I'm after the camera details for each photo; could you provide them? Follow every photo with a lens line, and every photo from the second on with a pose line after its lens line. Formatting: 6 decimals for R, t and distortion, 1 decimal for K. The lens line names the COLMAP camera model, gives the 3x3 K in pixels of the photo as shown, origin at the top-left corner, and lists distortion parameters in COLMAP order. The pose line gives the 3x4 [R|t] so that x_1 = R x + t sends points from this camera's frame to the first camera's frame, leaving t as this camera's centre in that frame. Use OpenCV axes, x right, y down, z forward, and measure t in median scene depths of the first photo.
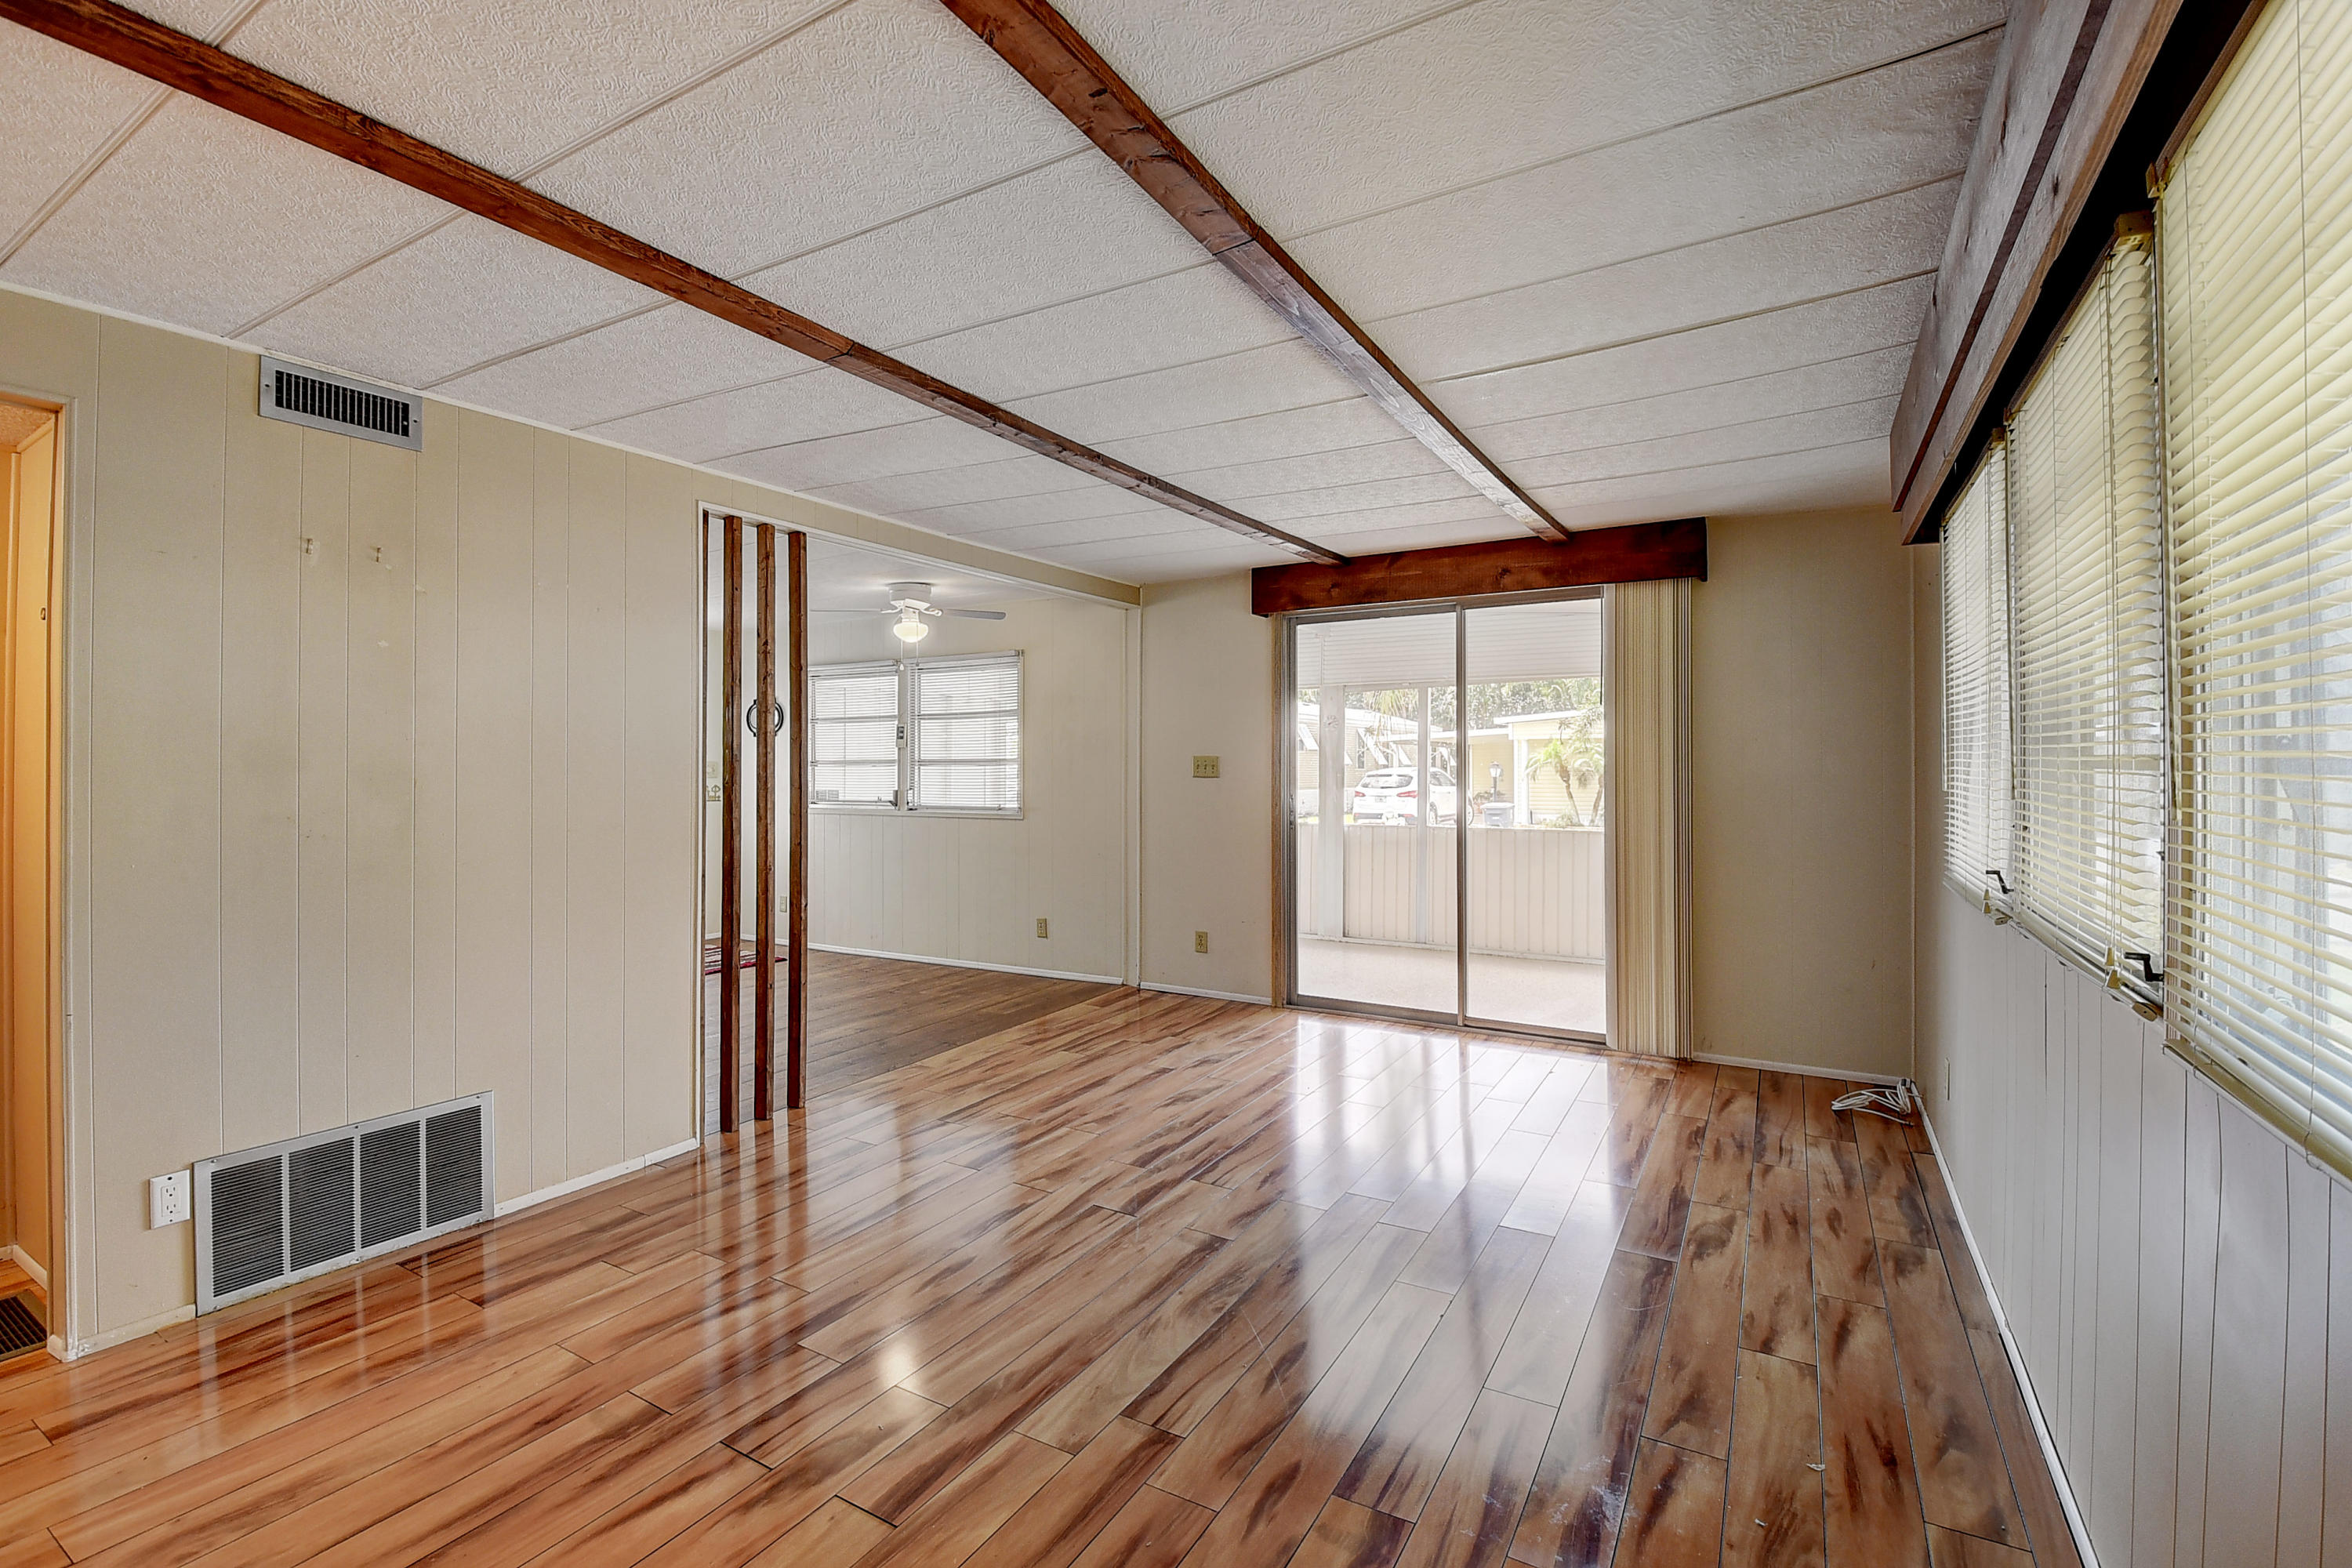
lens RADIAL K [[1037.8, 0, 1168.9], [0, 1037.8, 760.6], [0, 0, 1]] dist [0.003423, -0.016435]
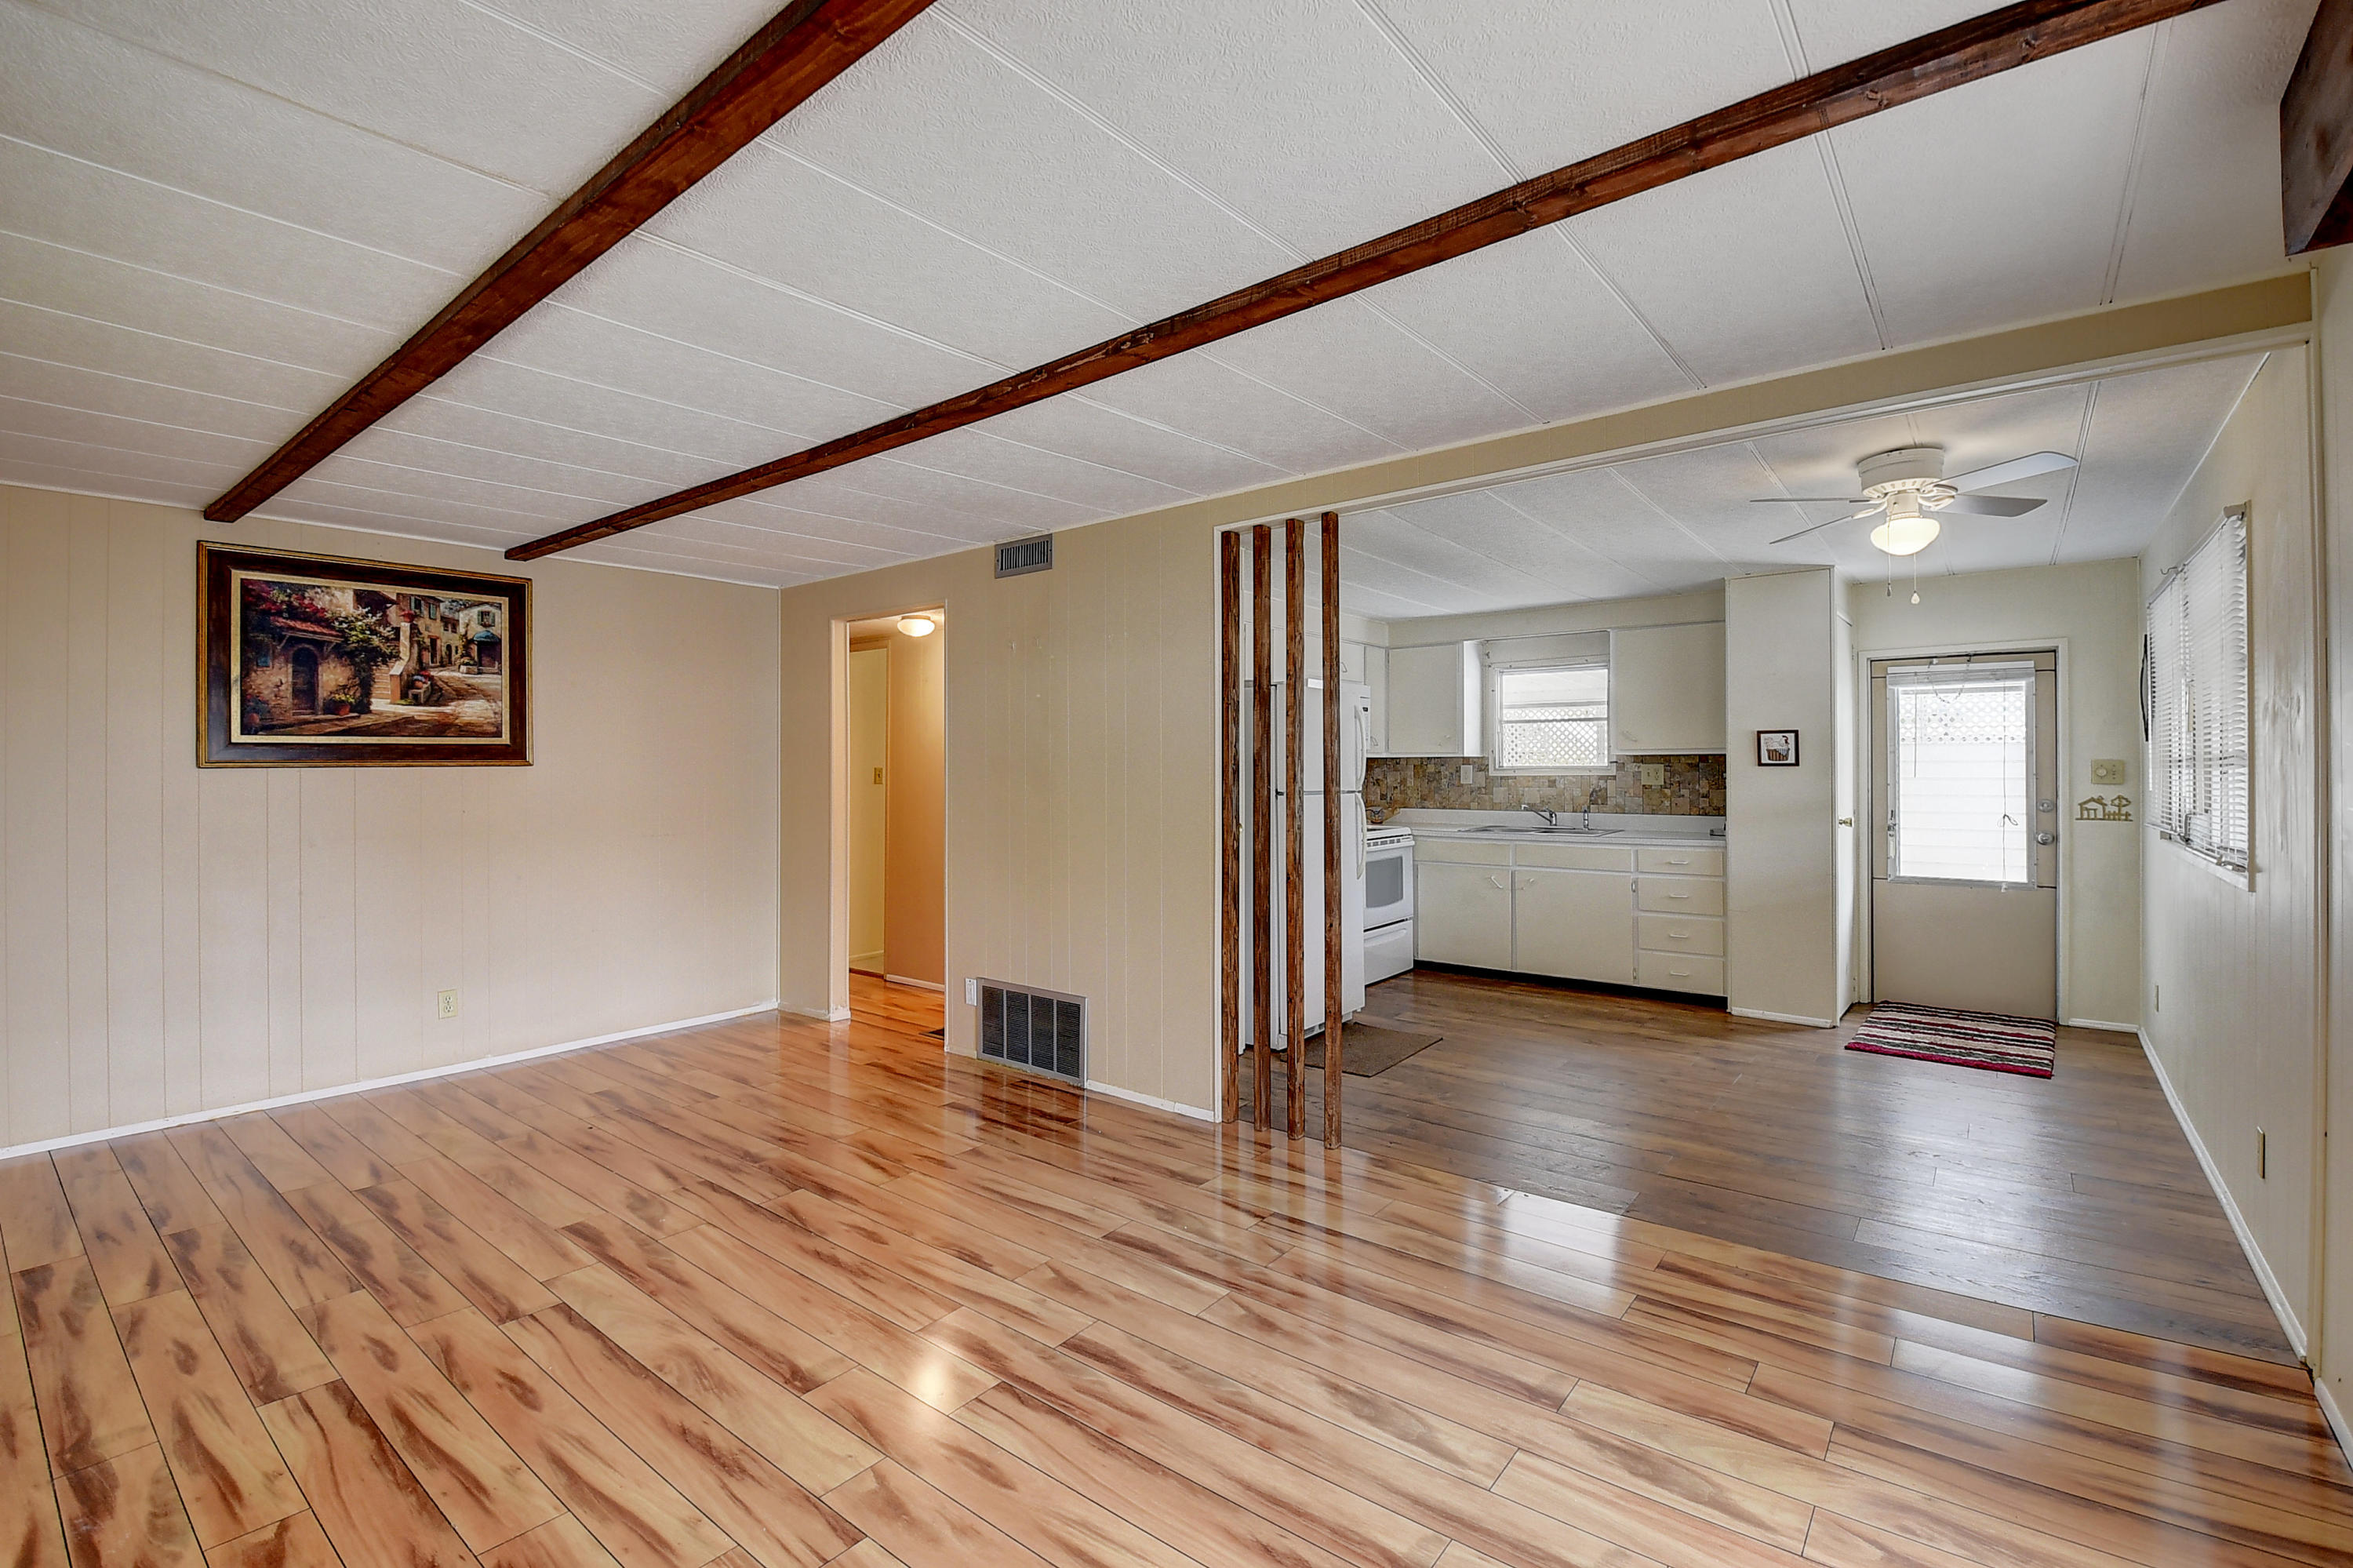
lens RADIAL K [[1038.3, 0, 1169.4], [0, 1038.3, 760.6], [0, 0, 1]] dist [0.003423, -0.016435]
pose [[-0.143626, -0.003254, -0.989627, 0.741059], [0.009603, 0.999943, -0.004682, -0.002261], [0.989585, -0.010176, -0.143587, 1.313416]]
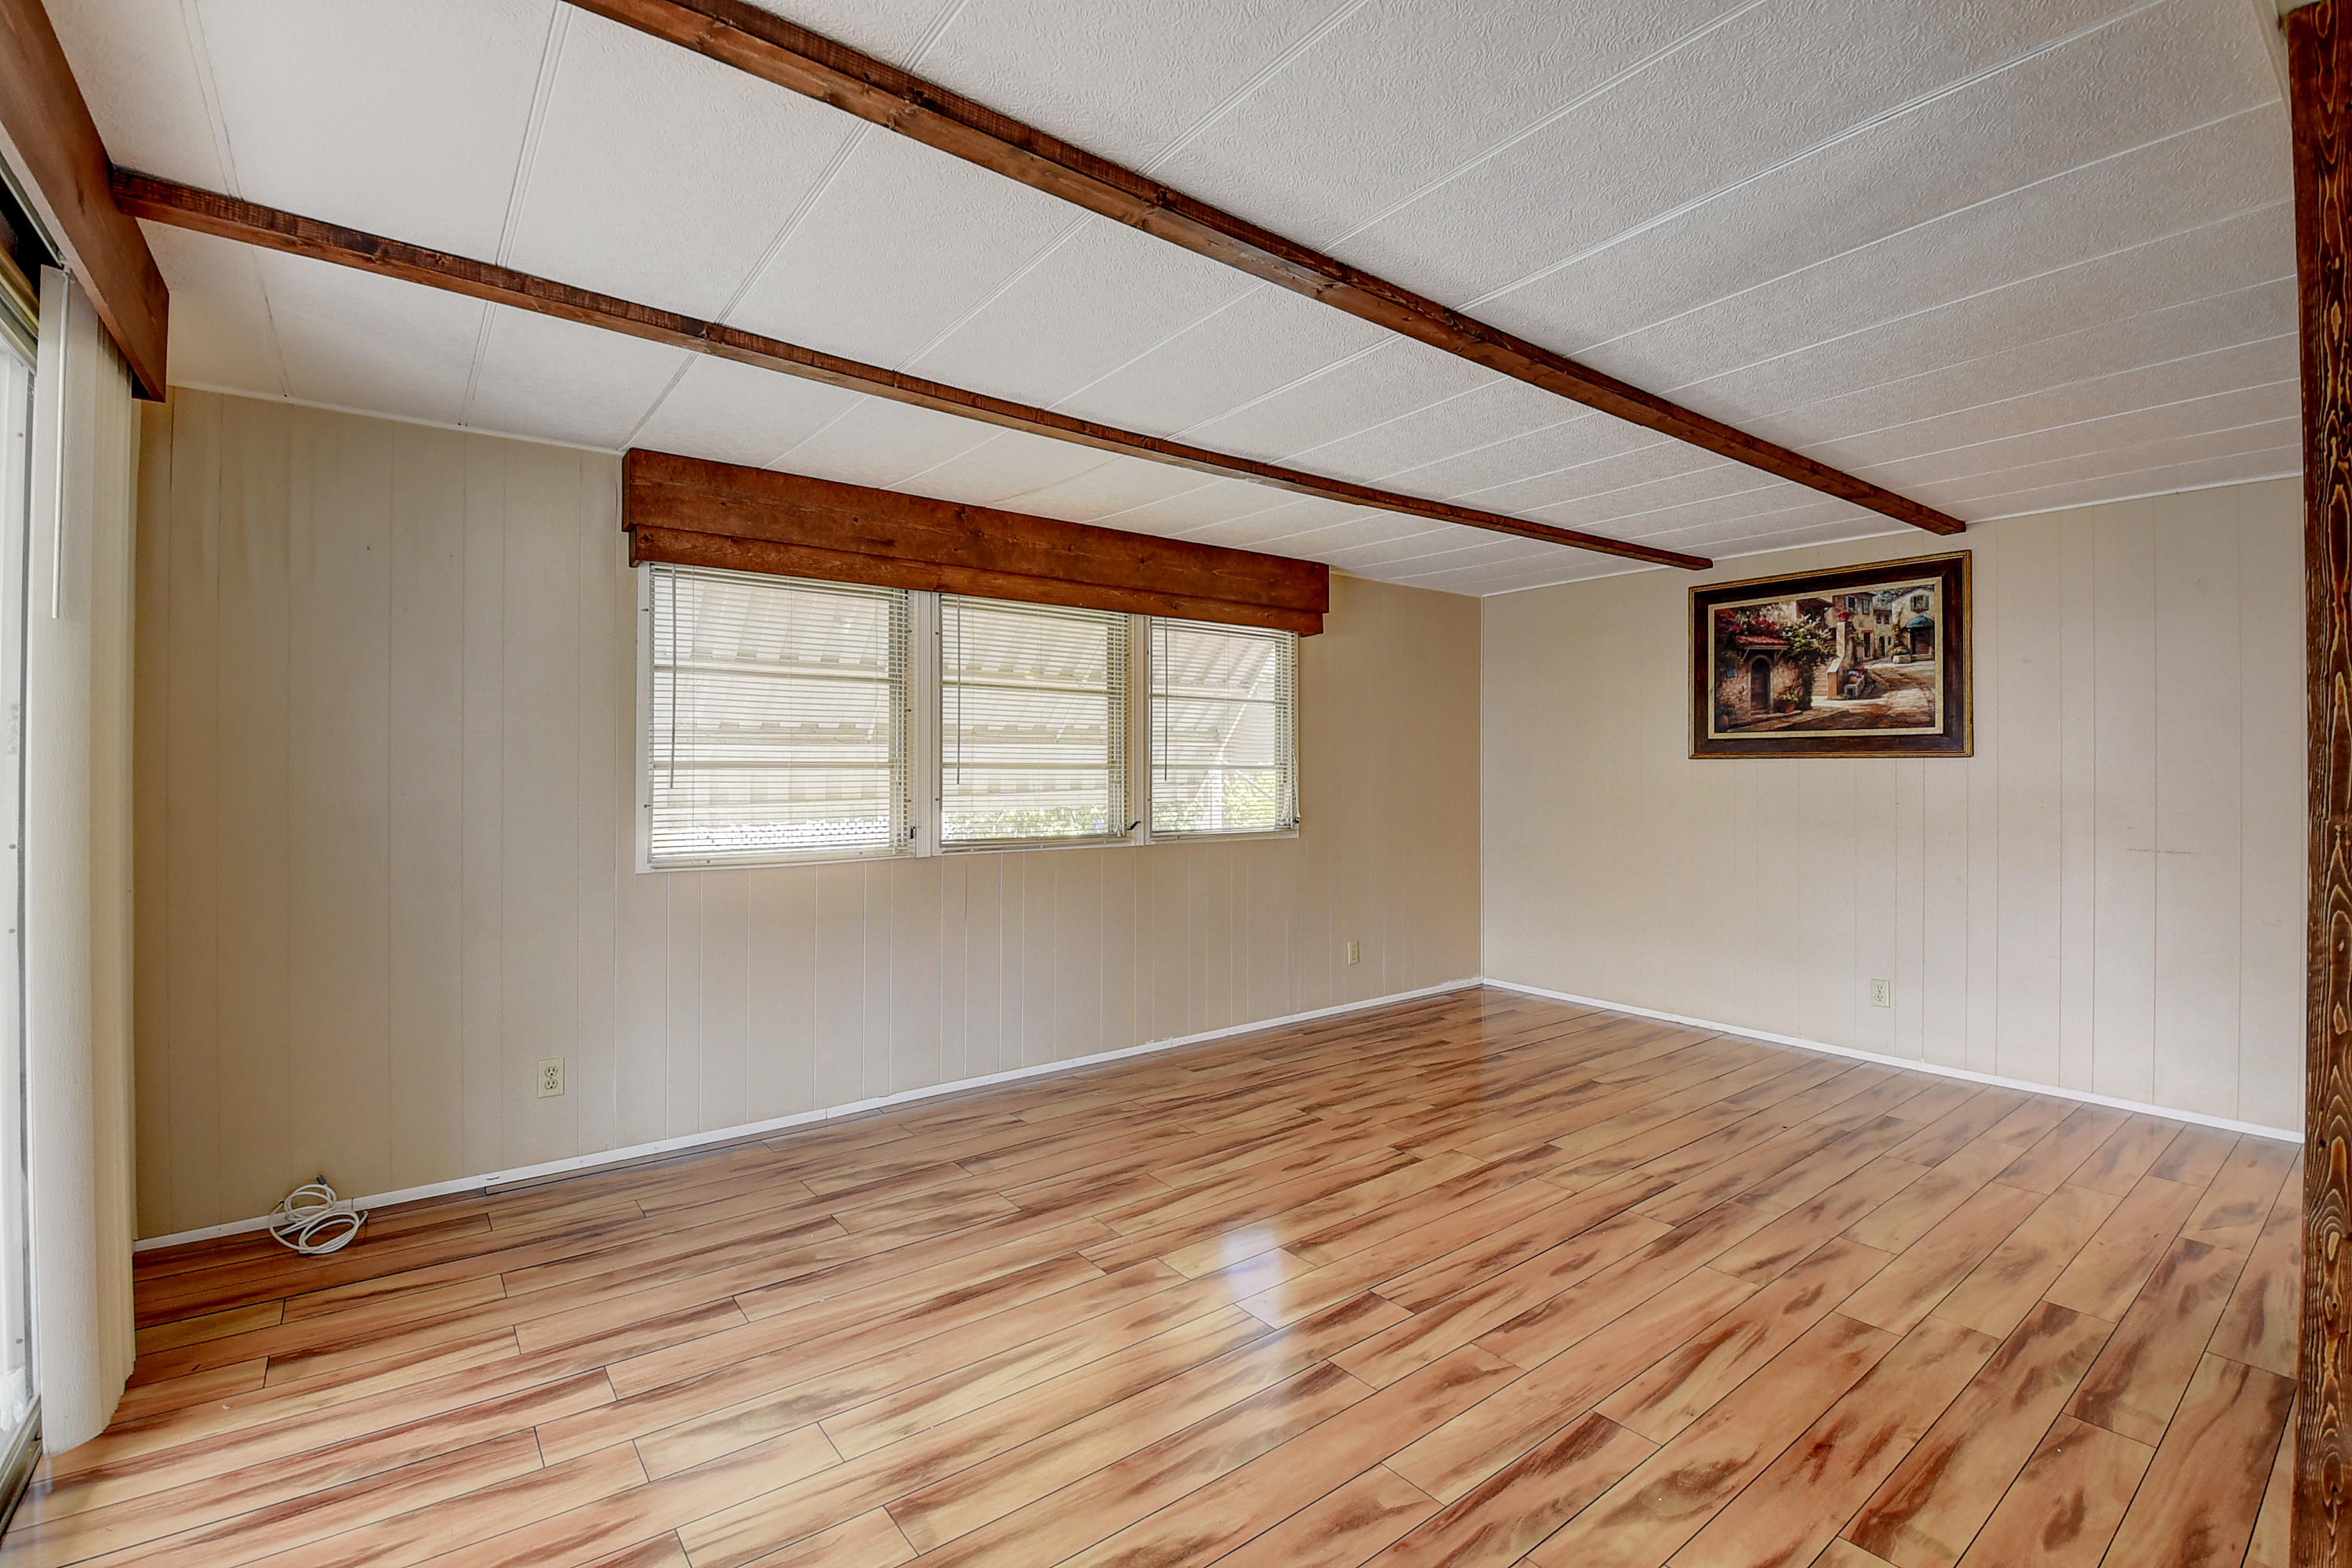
lens RADIAL K [[1034.7, 0, 1162.1], [0, 1034.7, 759.4], [0, 0, 1]] dist [0.002347, -0.016944]
pose [[-0.926051, 0.001862, 0.377393, -0.197359], [-0.001160, 0.999969, -0.007780, 0.004656], [-0.377395, -0.007642, -0.926021, 1.857058]]
